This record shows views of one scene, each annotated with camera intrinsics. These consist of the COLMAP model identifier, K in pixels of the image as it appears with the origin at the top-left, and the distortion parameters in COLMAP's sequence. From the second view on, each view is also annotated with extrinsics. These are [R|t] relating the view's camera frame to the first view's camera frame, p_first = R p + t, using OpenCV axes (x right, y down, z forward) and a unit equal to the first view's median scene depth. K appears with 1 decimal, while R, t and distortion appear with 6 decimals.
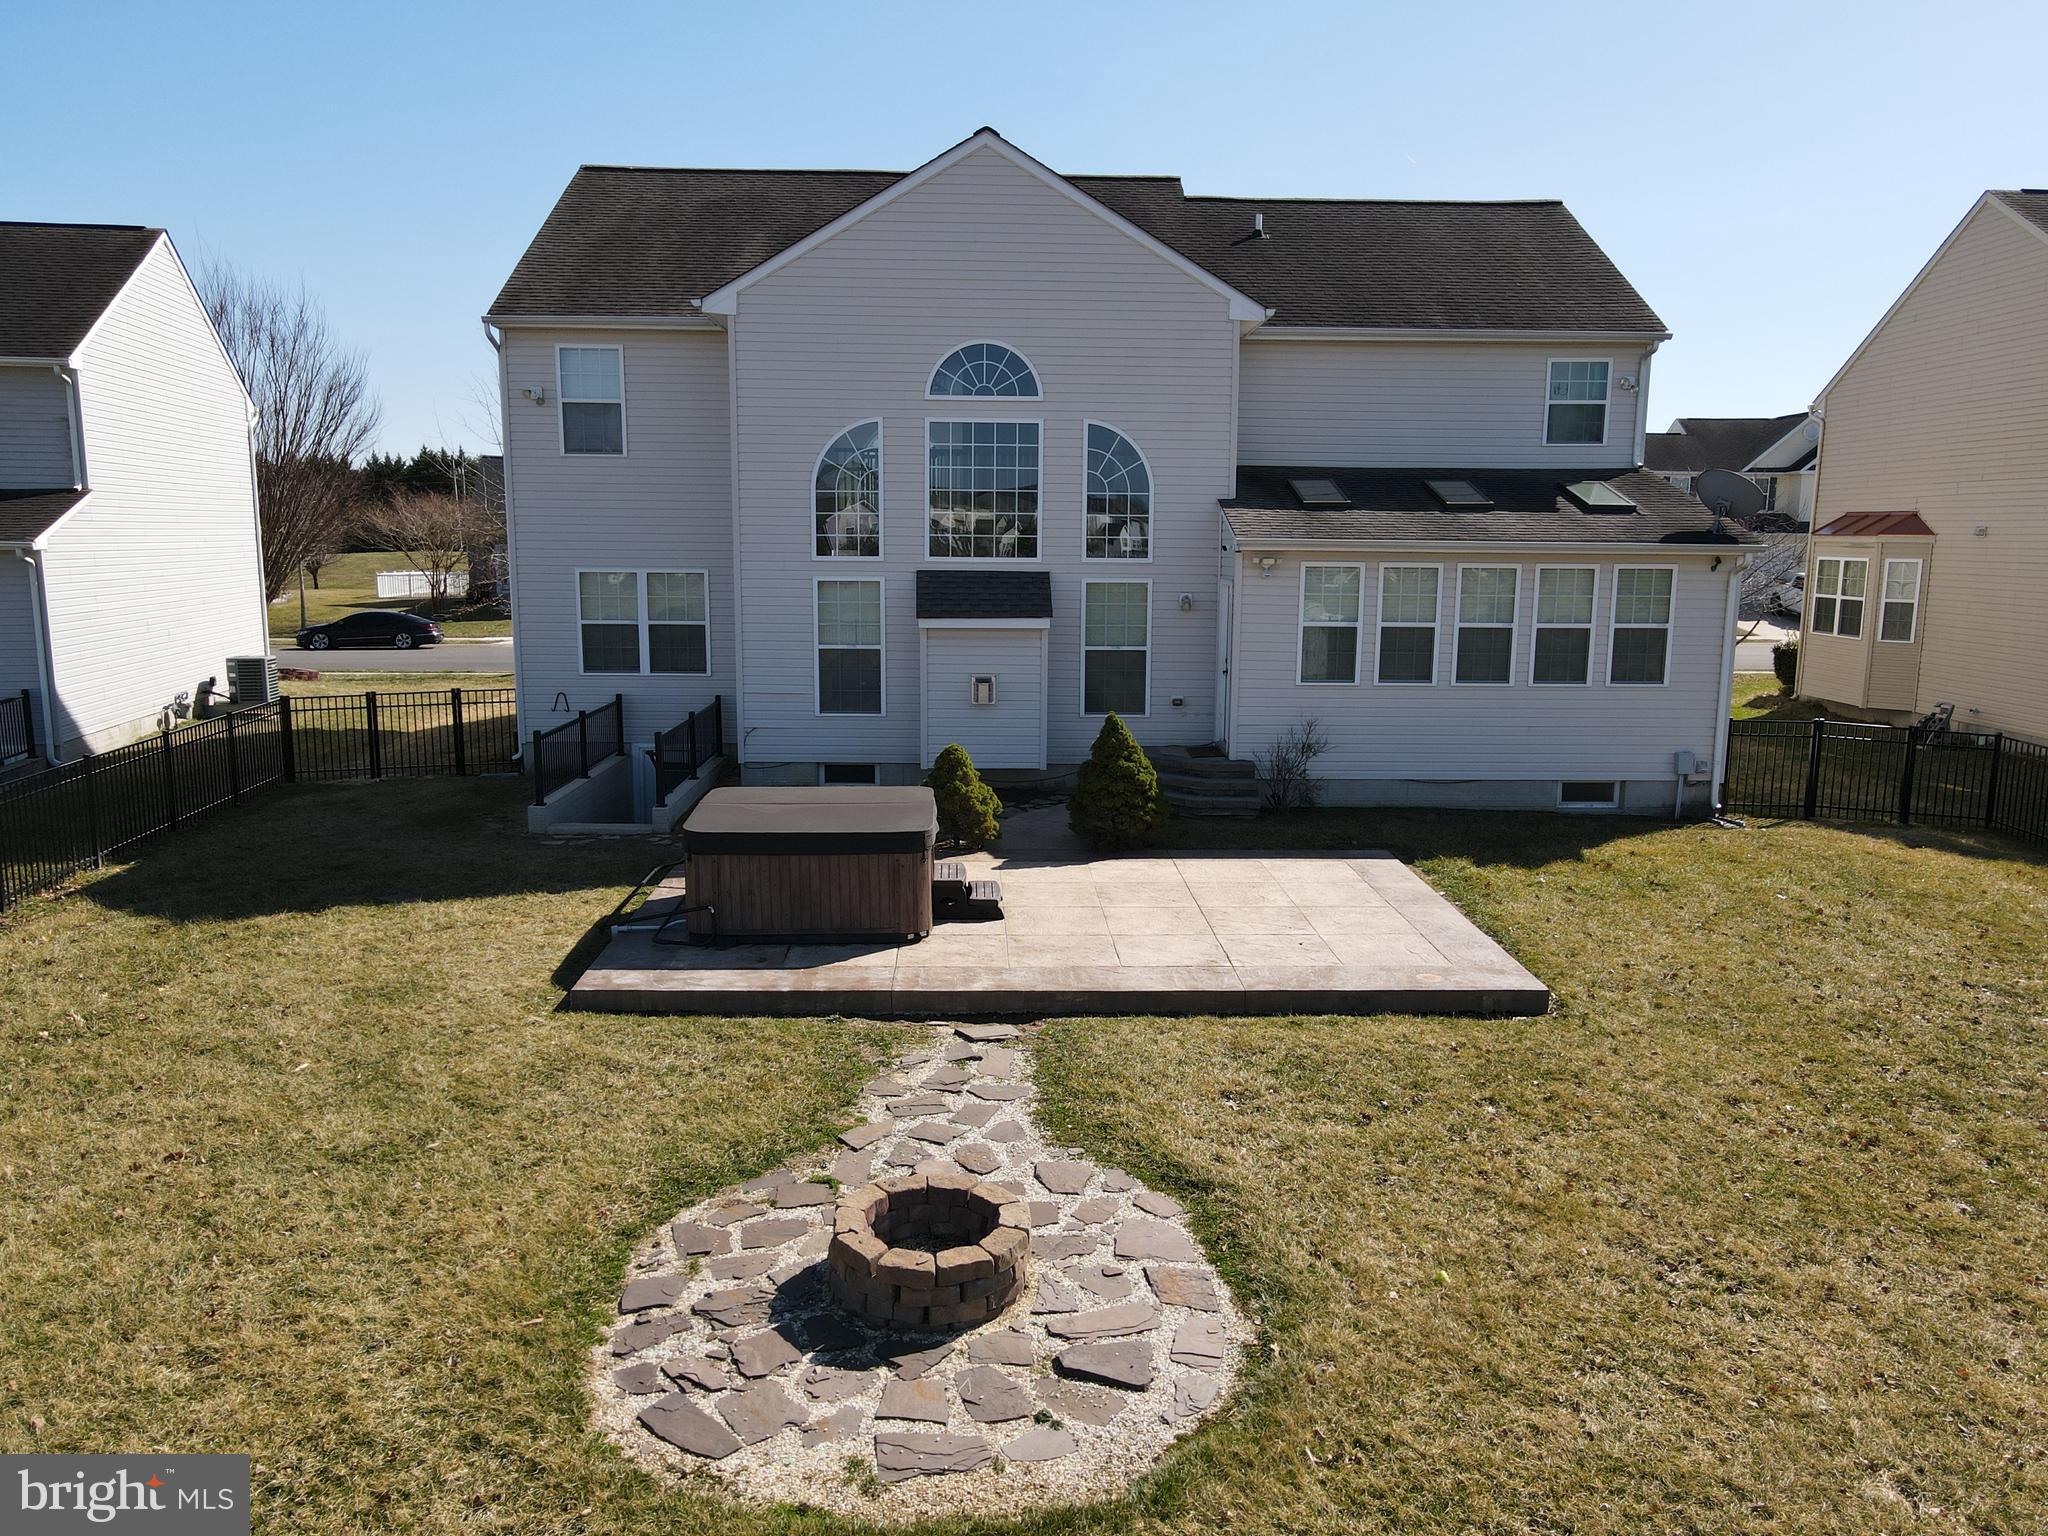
lens RADIAL K [[1510.9, 0, 1028.5], [0, 1510.9, 783.0], [0, 0, 1]] dist [-0.011522, 0.041726]
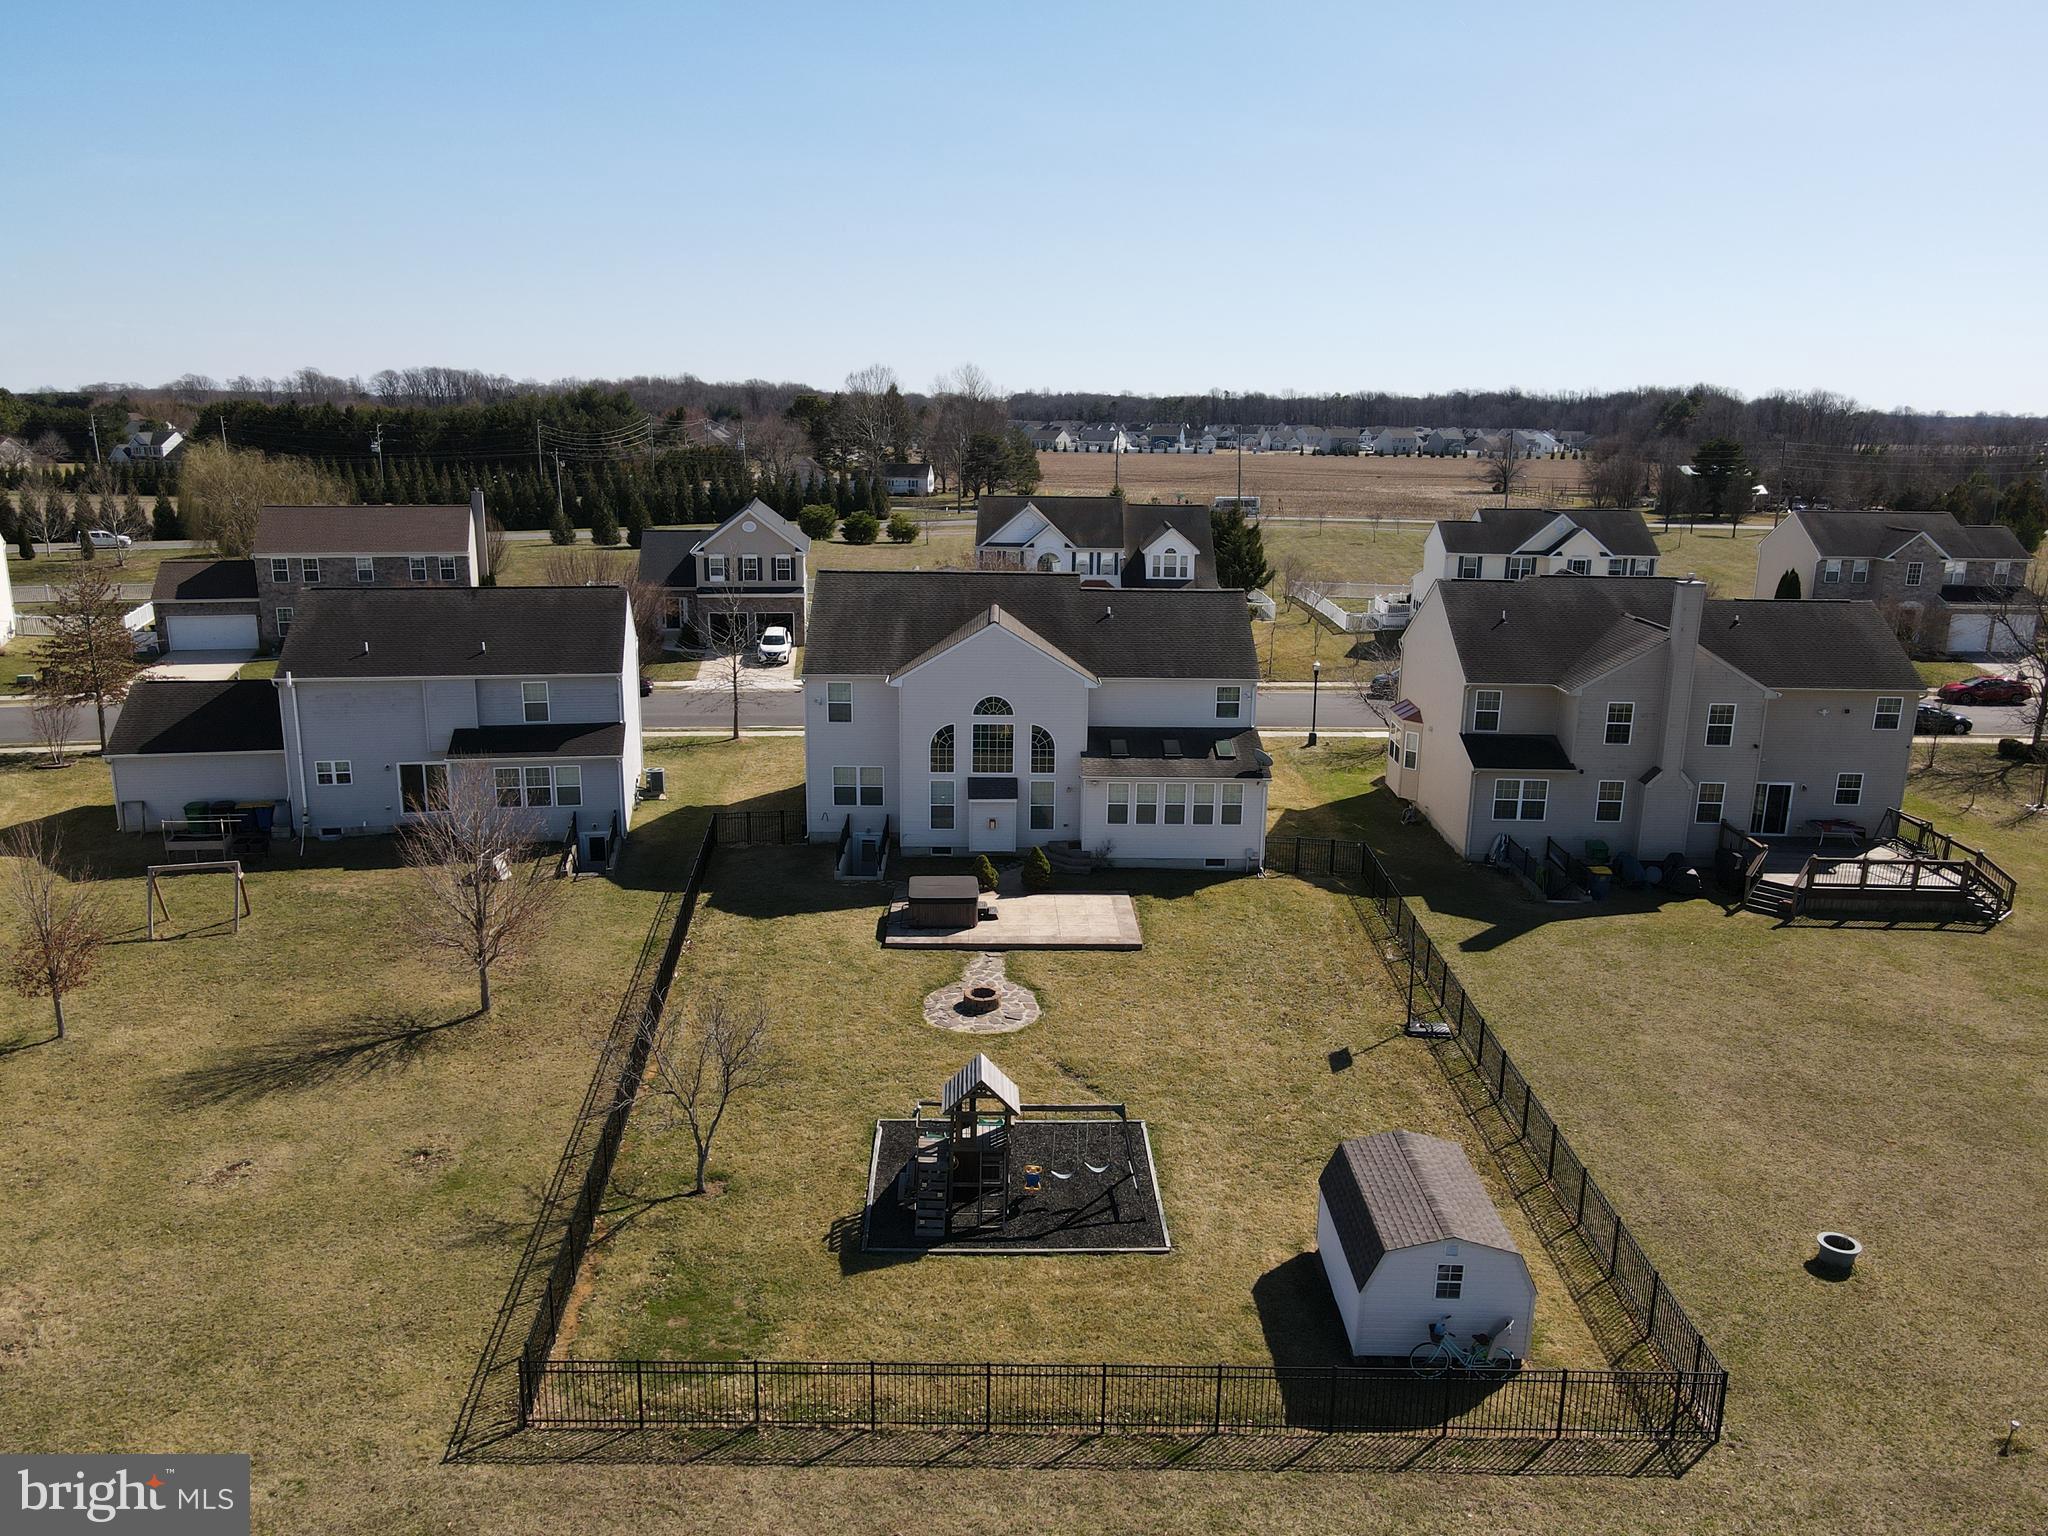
lens RADIAL K [[1510.9, 0, 1028.5], [0, 1510.9, 783.0], [0, 0, 1]] dist [-0.011522, 0.041726]
pose [[0.999972, 0.006026, -0.004465, 0.046746], [-0.005664, 0.997009, 0.077073, -0.346039], [0.004916, -0.077046, 0.997015, -1.711115]]
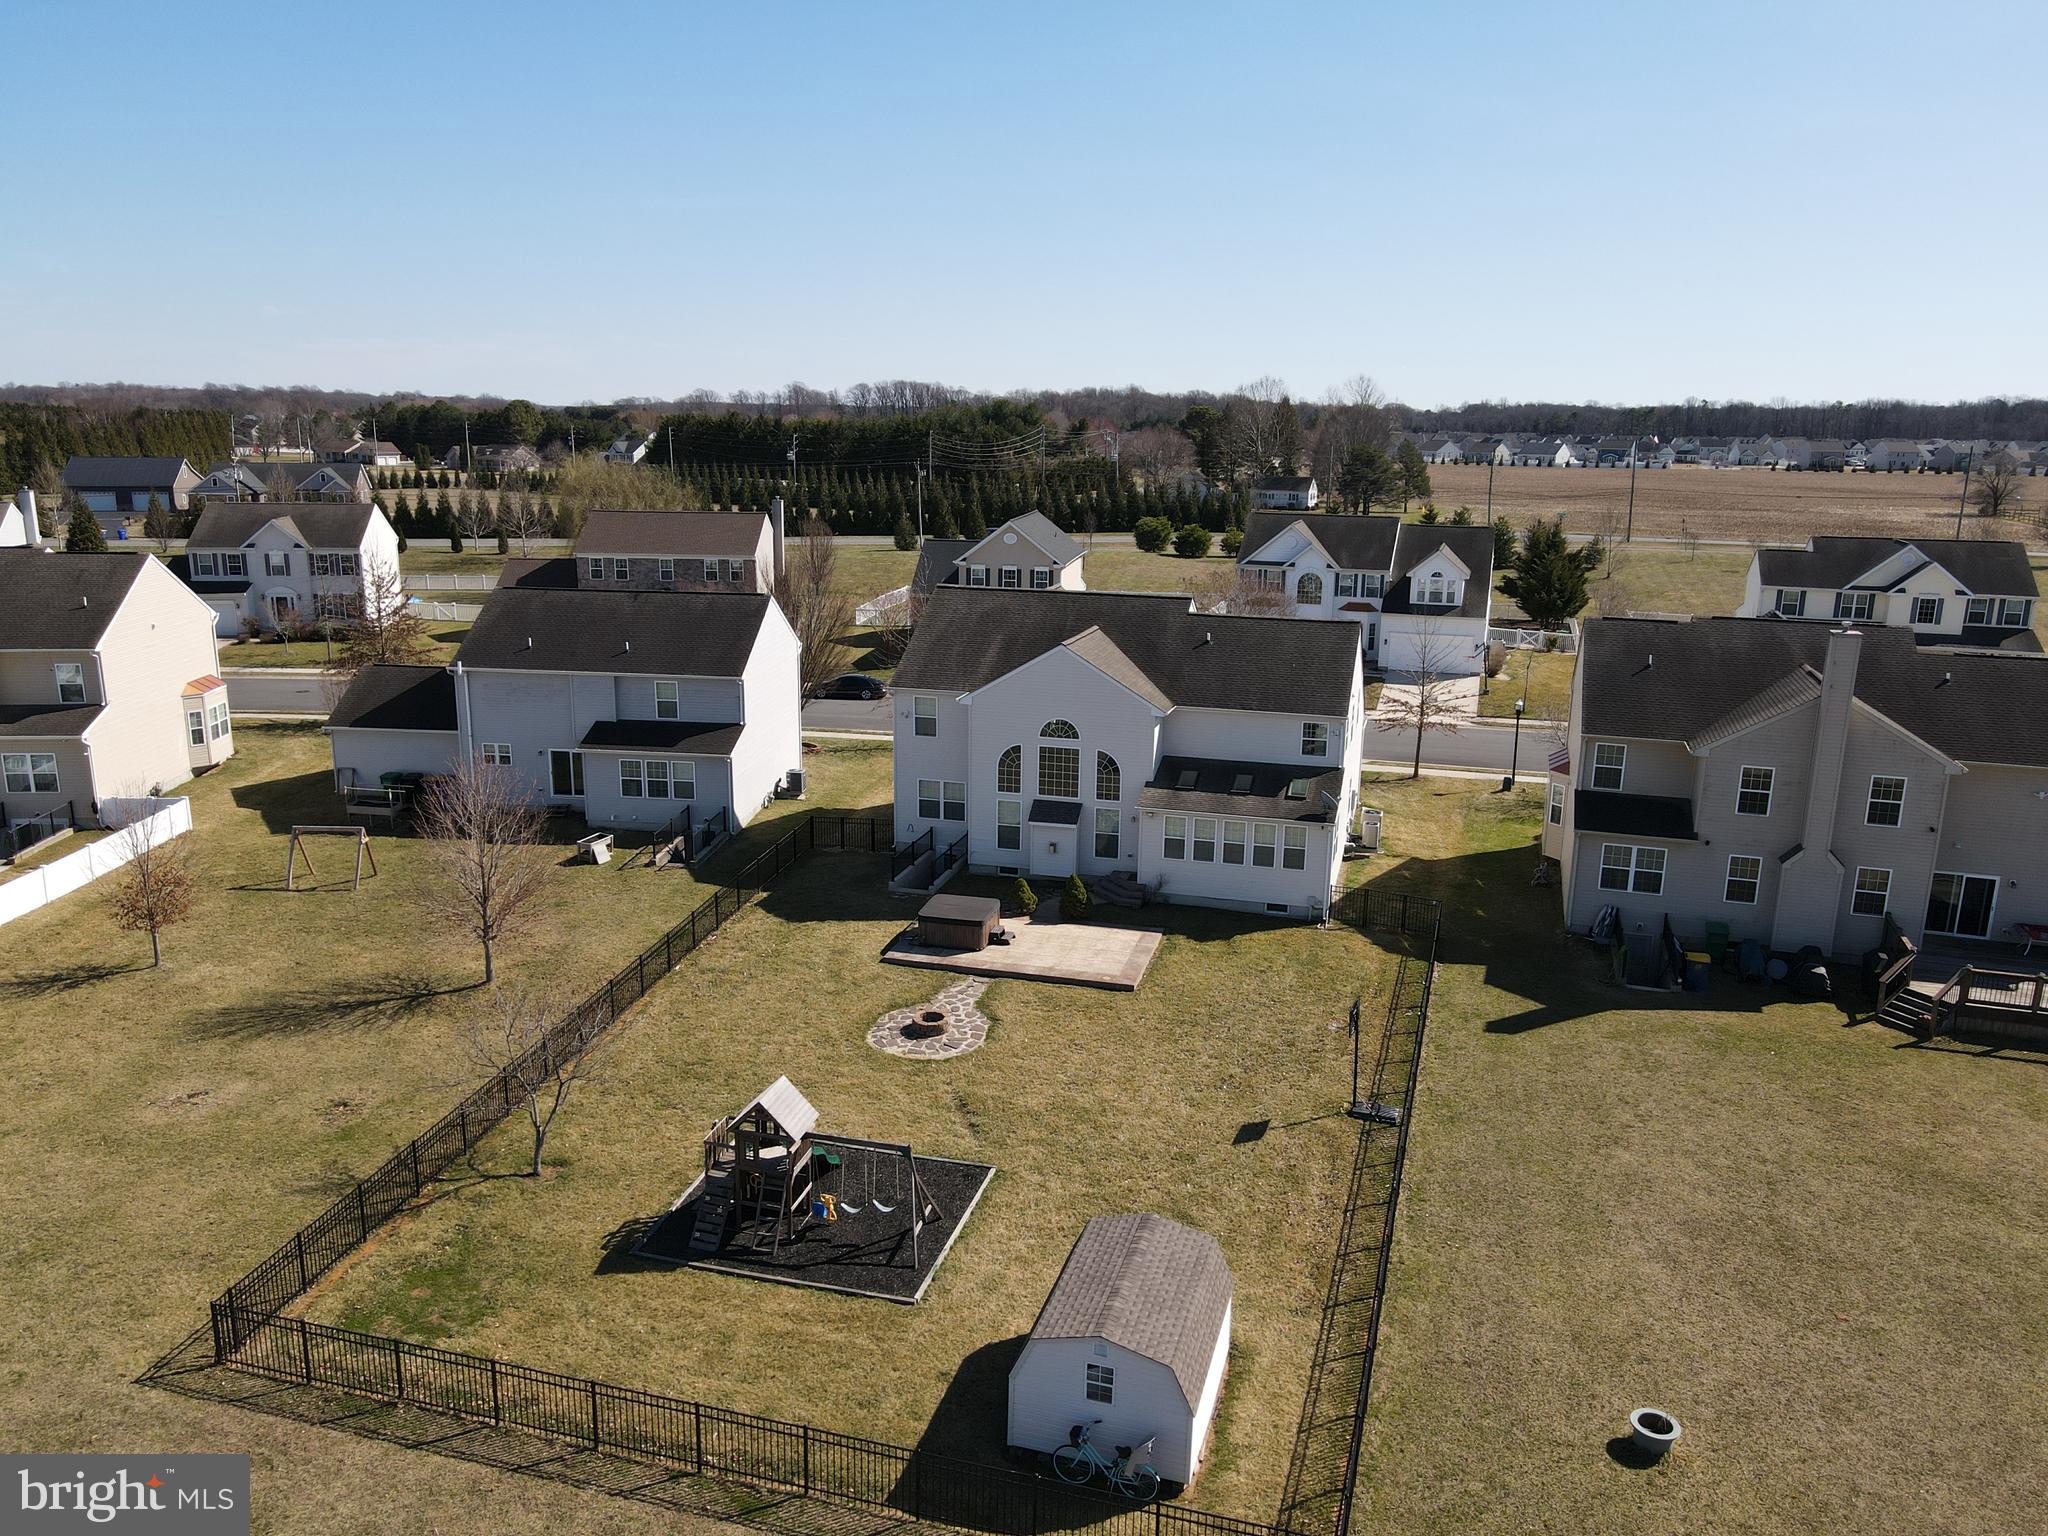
lens RADIAL K [[1510.9, 0, 1028.5], [0, 1510.9, 783.0], [0, 0, 1]] dist [-0.011522, 0.041726]
pose [[0.955594, 0.074508, -0.285112, 0.687989], [-0.053937, 0.995387, 0.079345, -0.388418], [0.289709, -0.060444, 0.955204, -1.571553]]
